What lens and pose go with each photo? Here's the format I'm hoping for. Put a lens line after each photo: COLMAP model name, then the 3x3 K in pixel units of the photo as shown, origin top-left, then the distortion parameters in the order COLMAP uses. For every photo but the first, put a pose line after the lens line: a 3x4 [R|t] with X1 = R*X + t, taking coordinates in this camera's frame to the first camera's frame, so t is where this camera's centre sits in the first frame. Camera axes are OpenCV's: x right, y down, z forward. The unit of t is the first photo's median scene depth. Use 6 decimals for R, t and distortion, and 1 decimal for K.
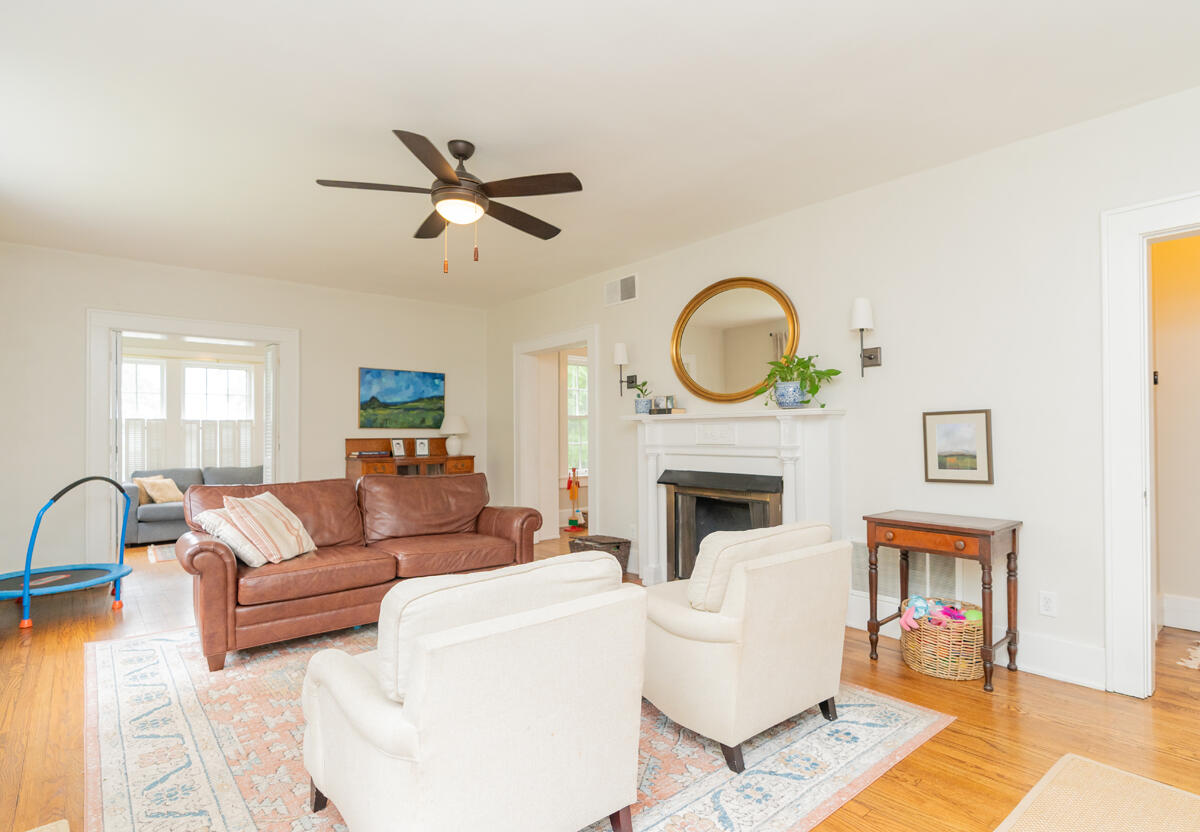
lens RADIAL K [[620.0, 0, 614.5], [0, 620.0, 428.1], [0, 0, 1]] dist [0.002842, 0.001239]
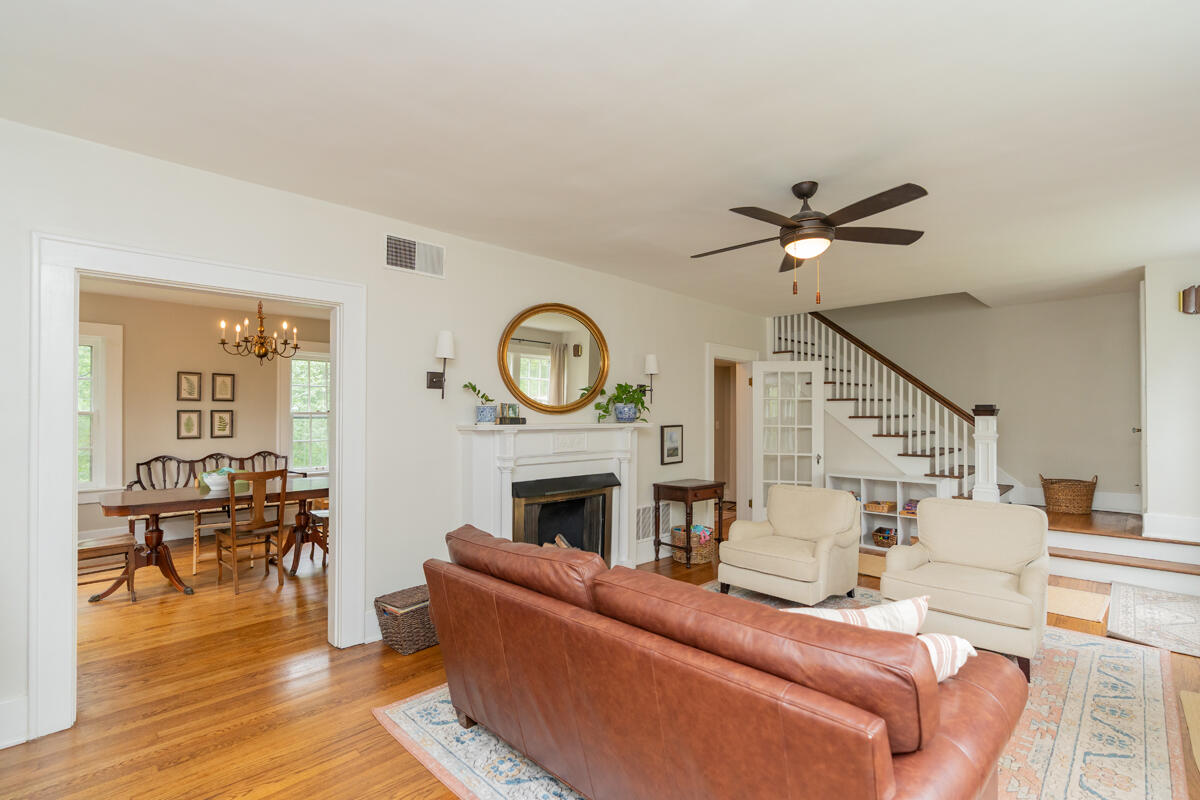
lens RADIAL K [[555.0, 0, 601.8], [0, 555.0, 416.4], [0, 0, 1]] dist [-0.000199, 0.000982]
pose [[-0.090683, 0.004810, 0.995868, -1.118749], [-0.012924, 0.999898, -0.006007, -0.043533], [-0.995796, -0.013415, -0.090612, 1.370481]]
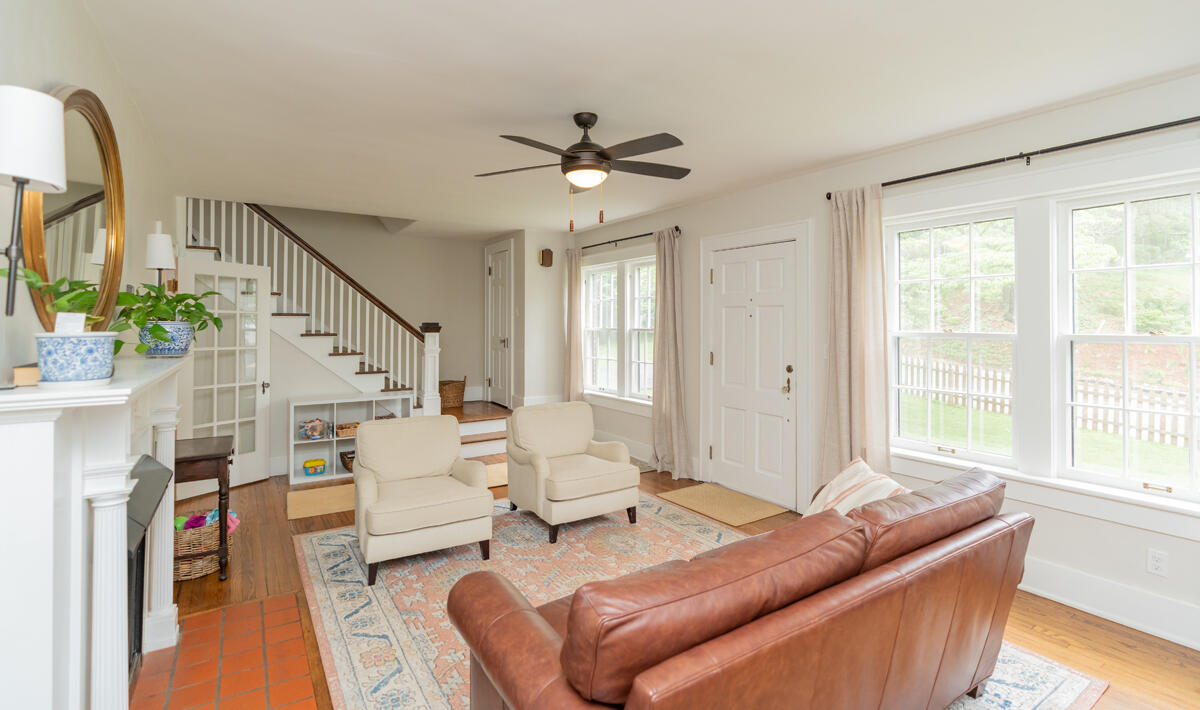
lens RADIAL K [[554.1, 0, 585.4], [0, 554.1, 327.9], [0, 0, 1]] dist [-0.003300, -0.000419]
pose [[-0.989152, 0.008645, 0.146643, -0.370384], [0.007083, 0.999913, -0.011172, -0.060373], [-0.146727, -0.010012, -0.989126, 1.867067]]
